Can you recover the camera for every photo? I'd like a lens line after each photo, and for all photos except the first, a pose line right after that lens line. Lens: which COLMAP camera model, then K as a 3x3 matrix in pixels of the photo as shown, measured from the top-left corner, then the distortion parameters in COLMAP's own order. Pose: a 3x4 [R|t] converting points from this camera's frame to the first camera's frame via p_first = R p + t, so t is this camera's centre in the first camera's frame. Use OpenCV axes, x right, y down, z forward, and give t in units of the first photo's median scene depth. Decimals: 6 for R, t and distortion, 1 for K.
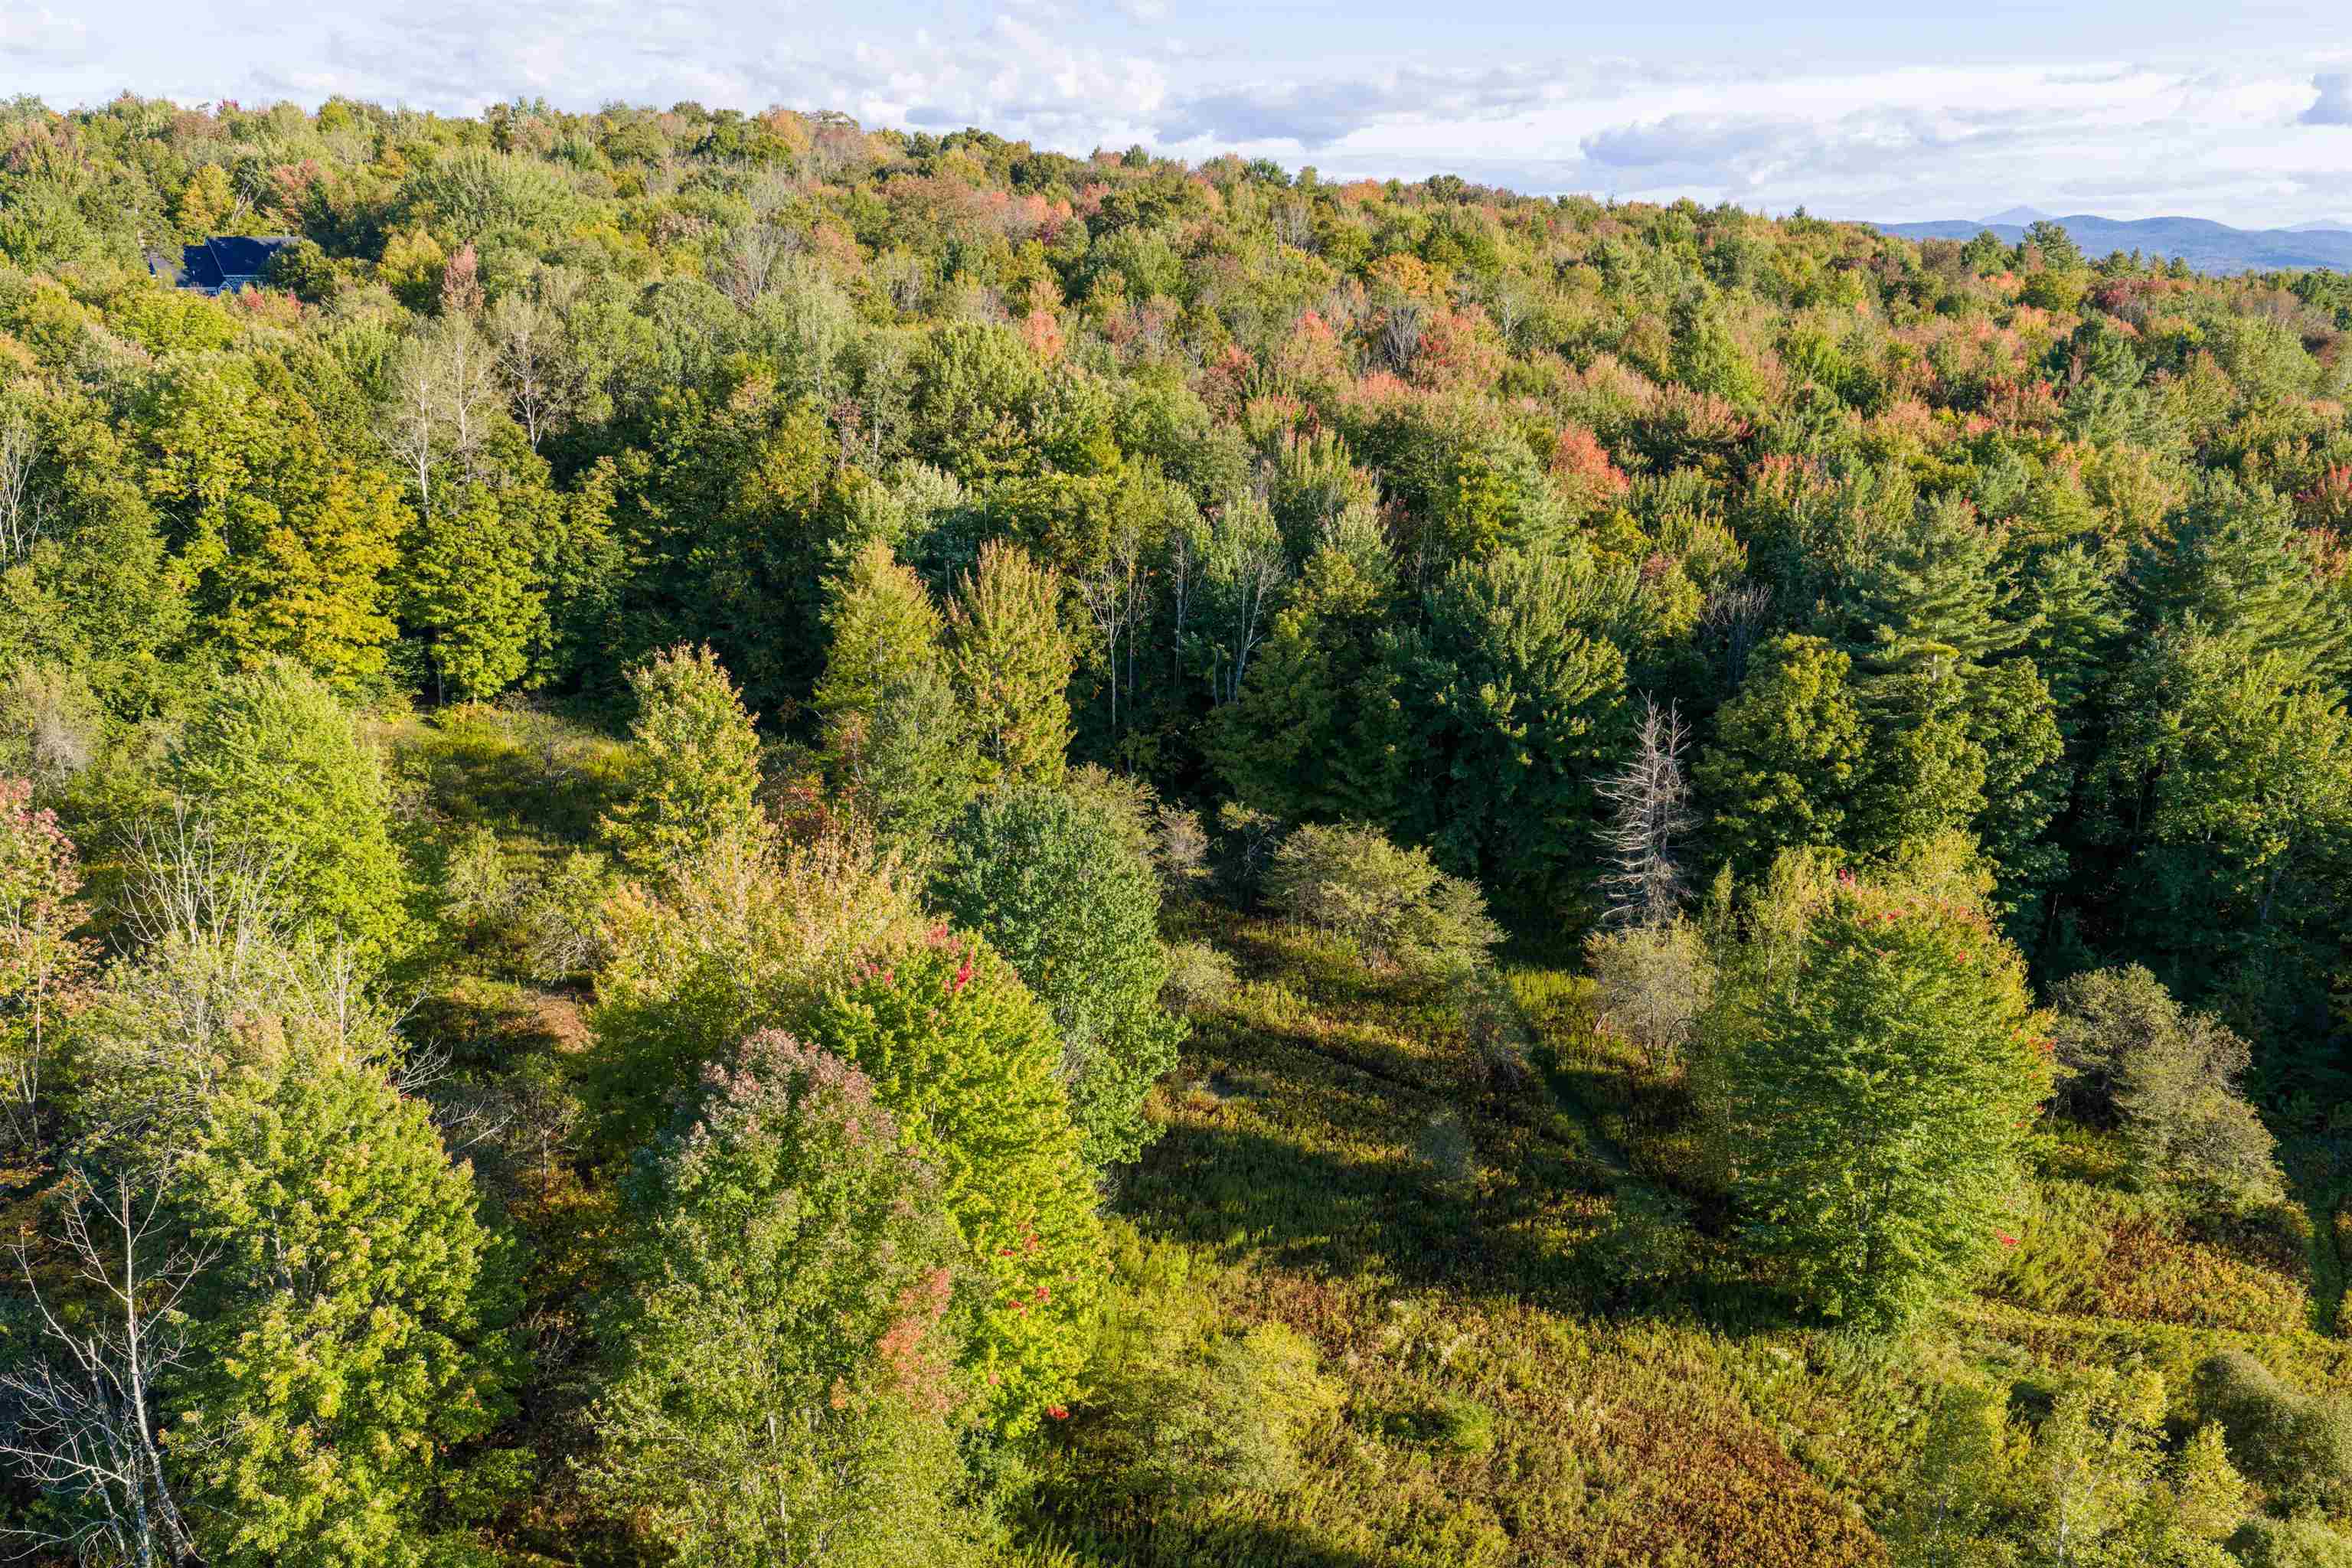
lens RADIAL K [[1955.7, 0, 1176.0], [0, 1955.7, 784.0], [0, 0, 1]] dist [0.017623, -0.016841]
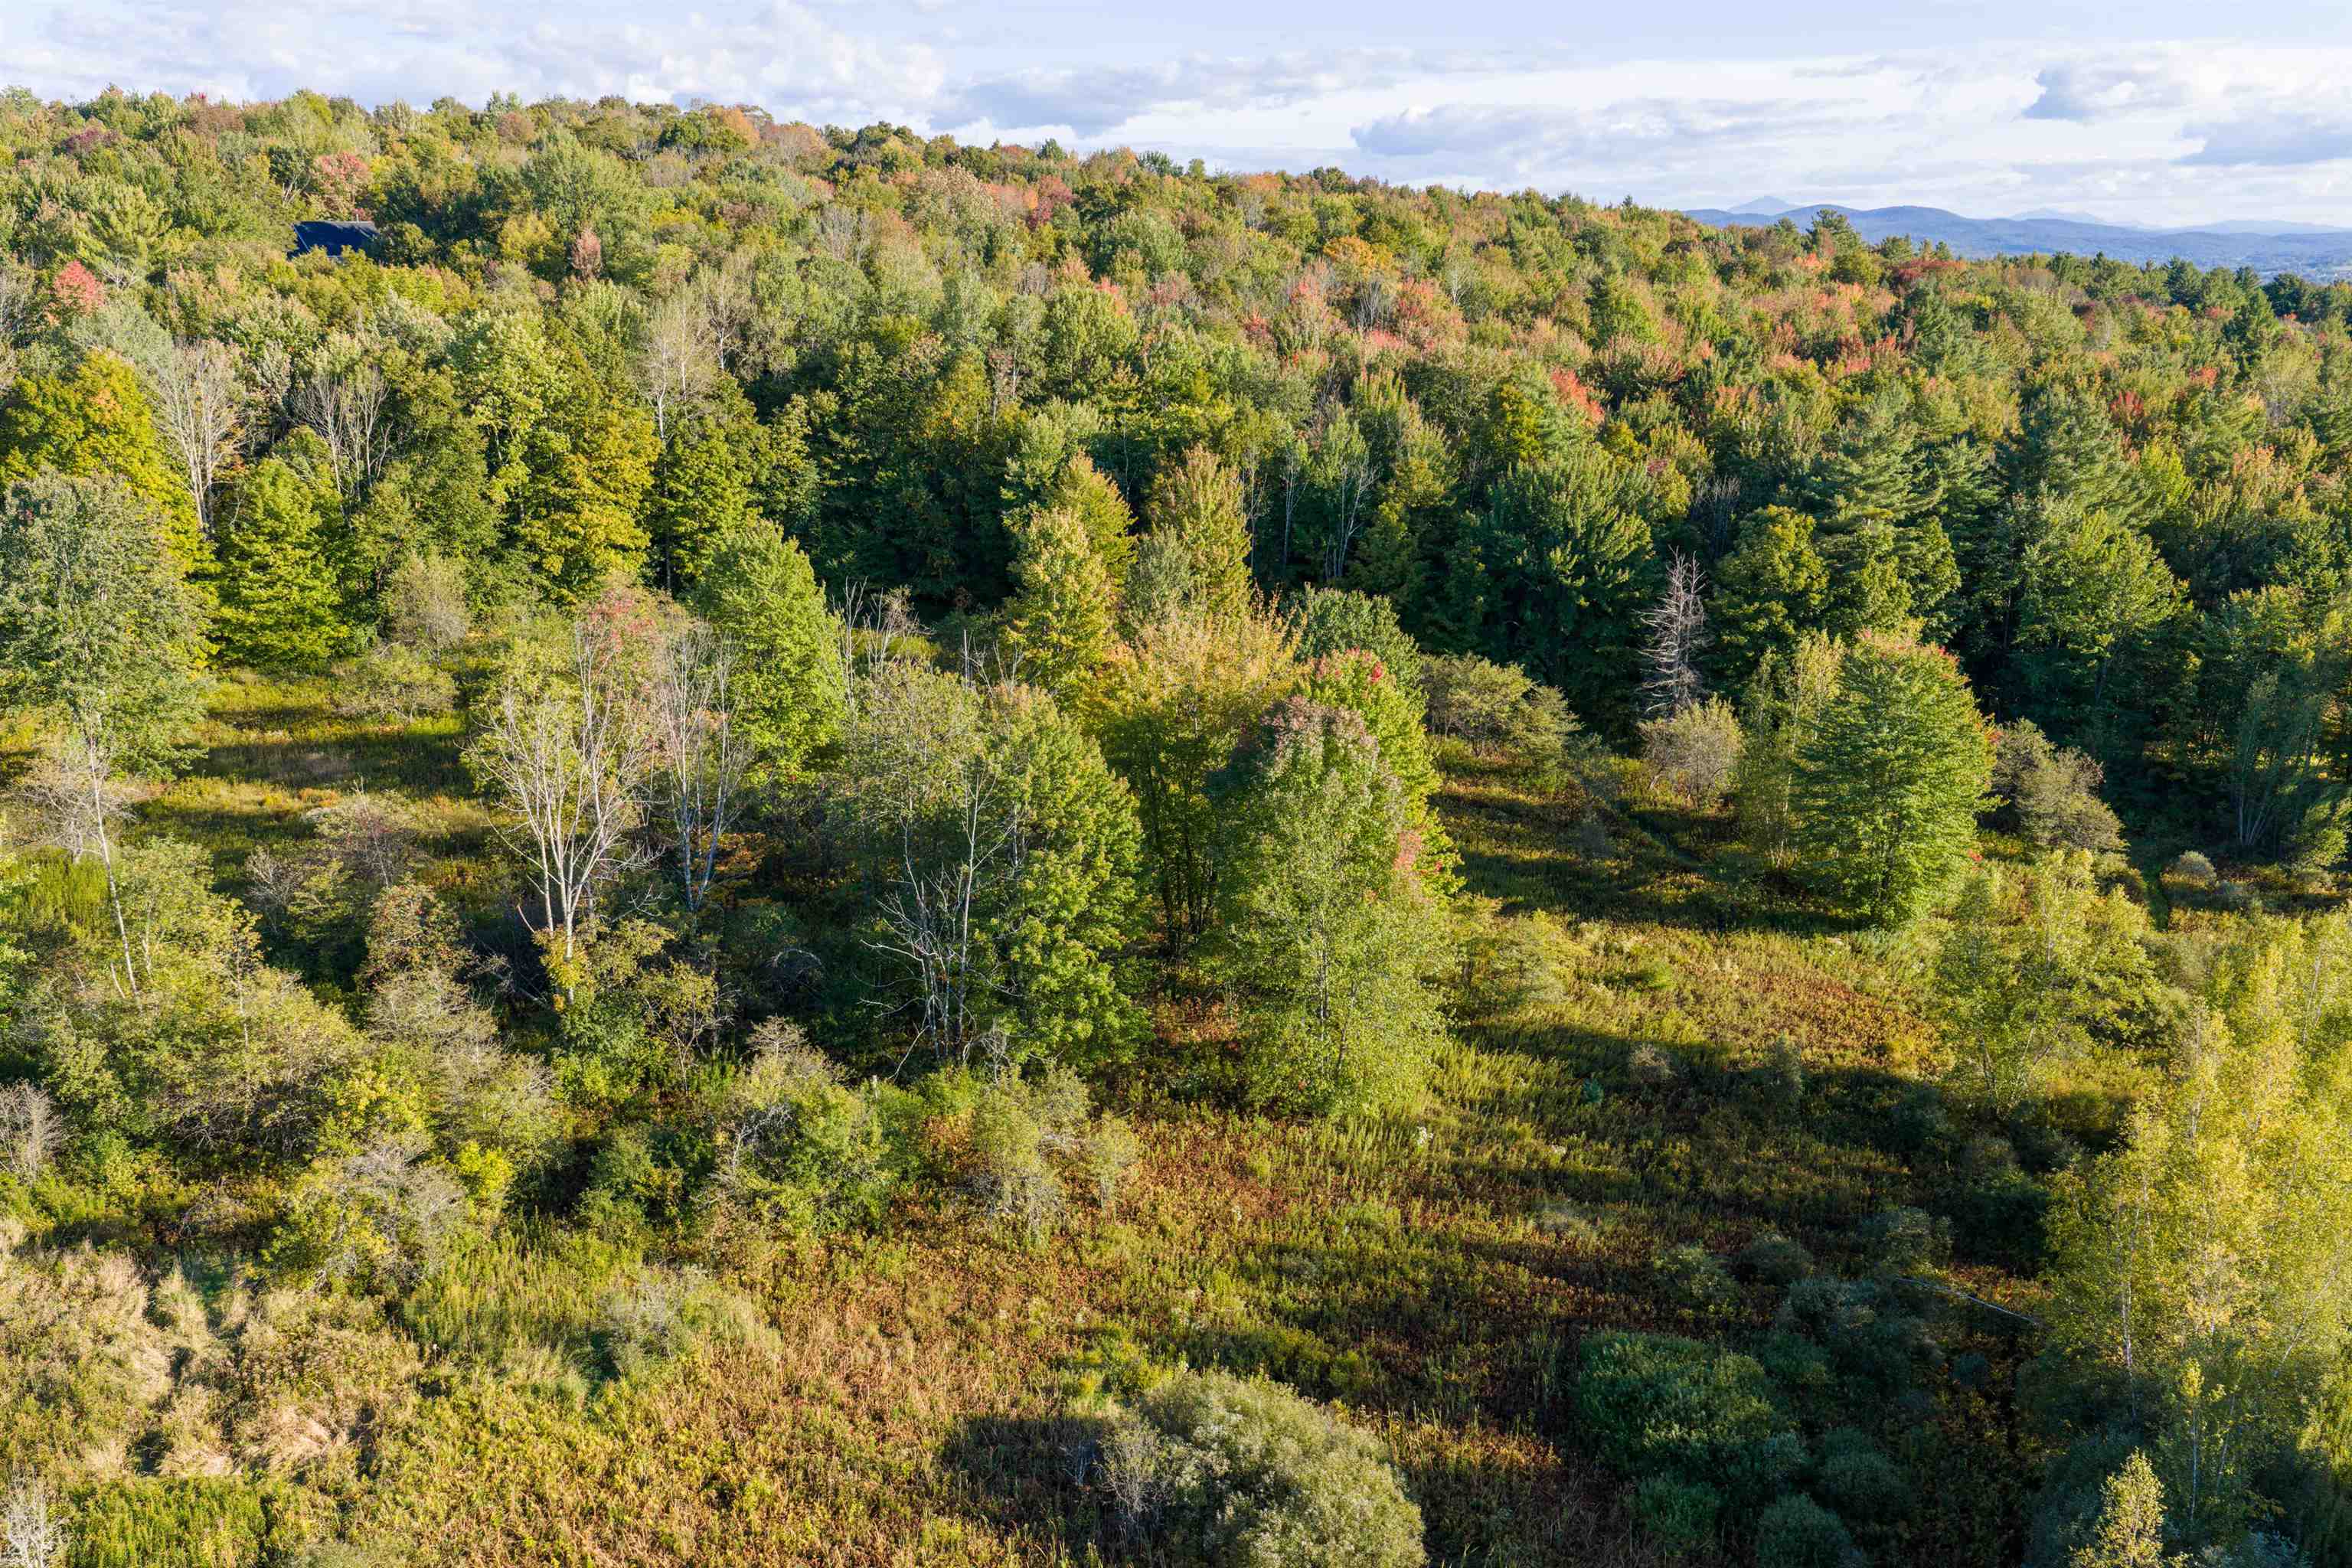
lens RADIAL K [[1955.7, 0, 1176.0], [0, 1955.7, 784.0], [0, 0, 1]] dist [0.017623, -0.016841]
pose [[0.993904, -0.030678, 0.105899, -0.216976], [0.030070, 0.999521, 0.007335, 0.082535], [-0.106073, -0.004105, 0.994350, -0.282765]]
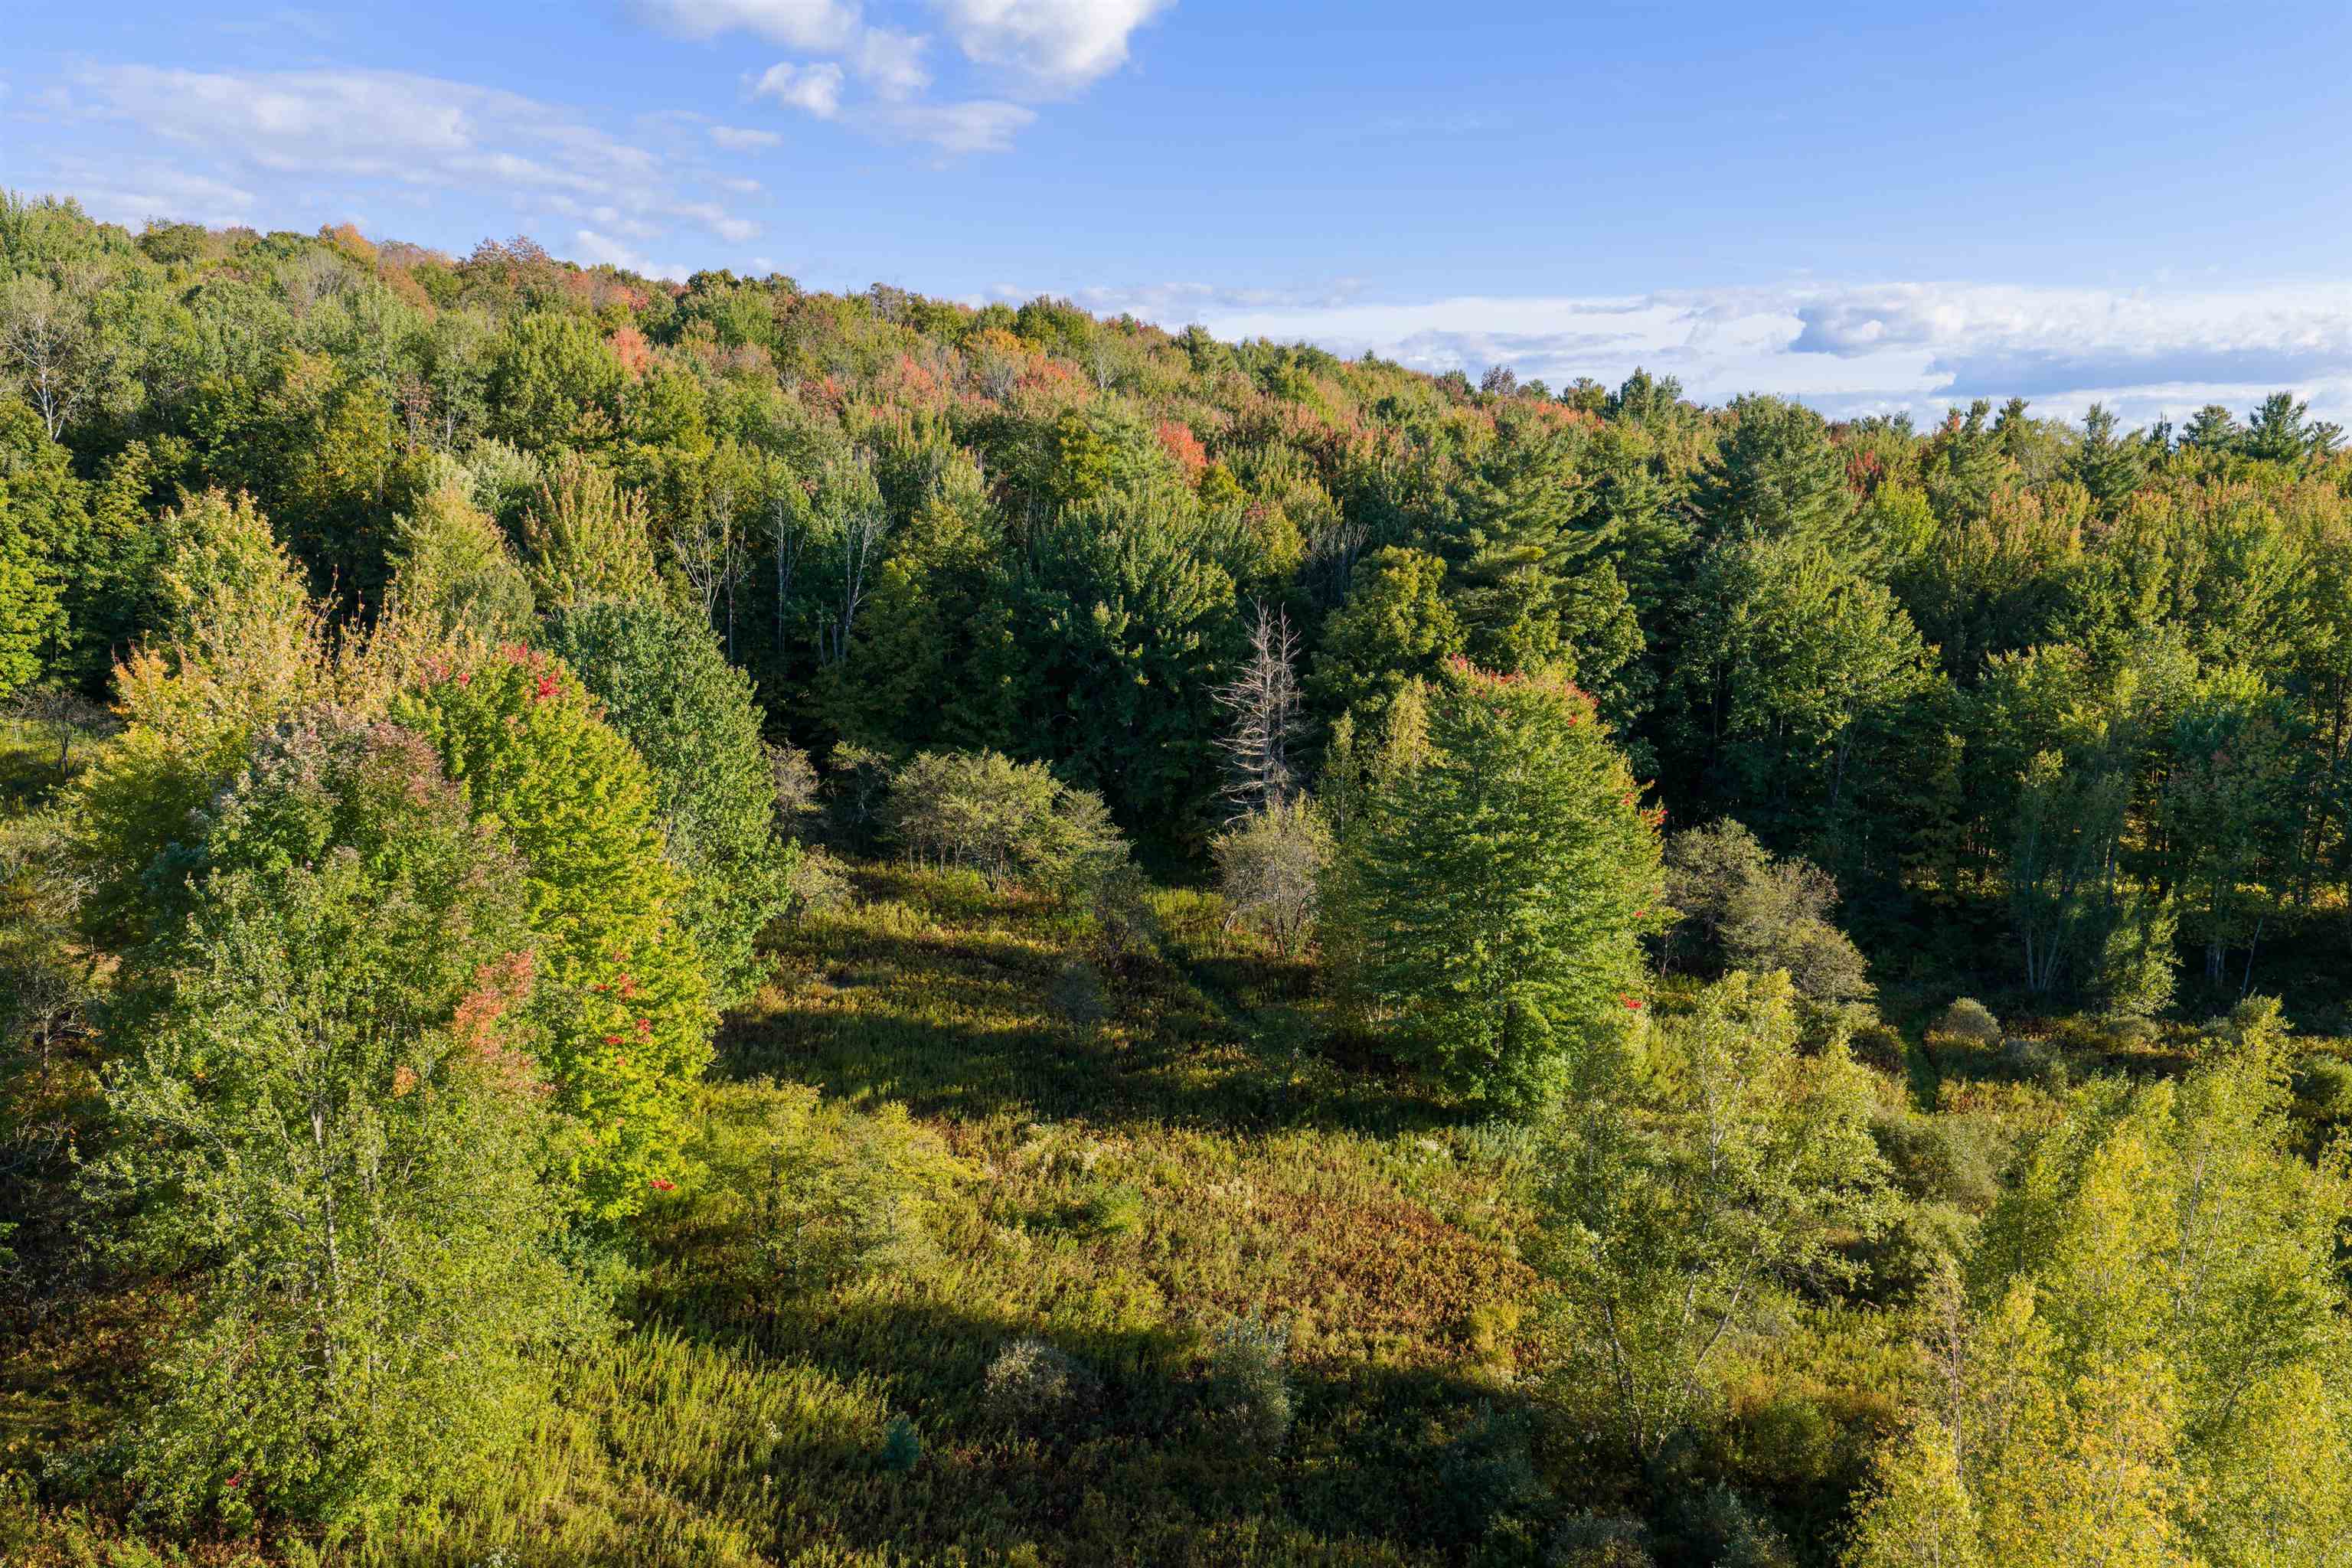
lens RADIAL K [[1955.7, 0, 1176.0], [0, 1955.7, 784.0], [0, 0, 1]] dist [0.017623, -0.016841]
pose [[0.980026, -0.032722, 0.196158, 0.000002], [0.052859, 0.993751, -0.098313, 0.119520], [-0.191715, 0.106717, 0.975631, 0.031490]]
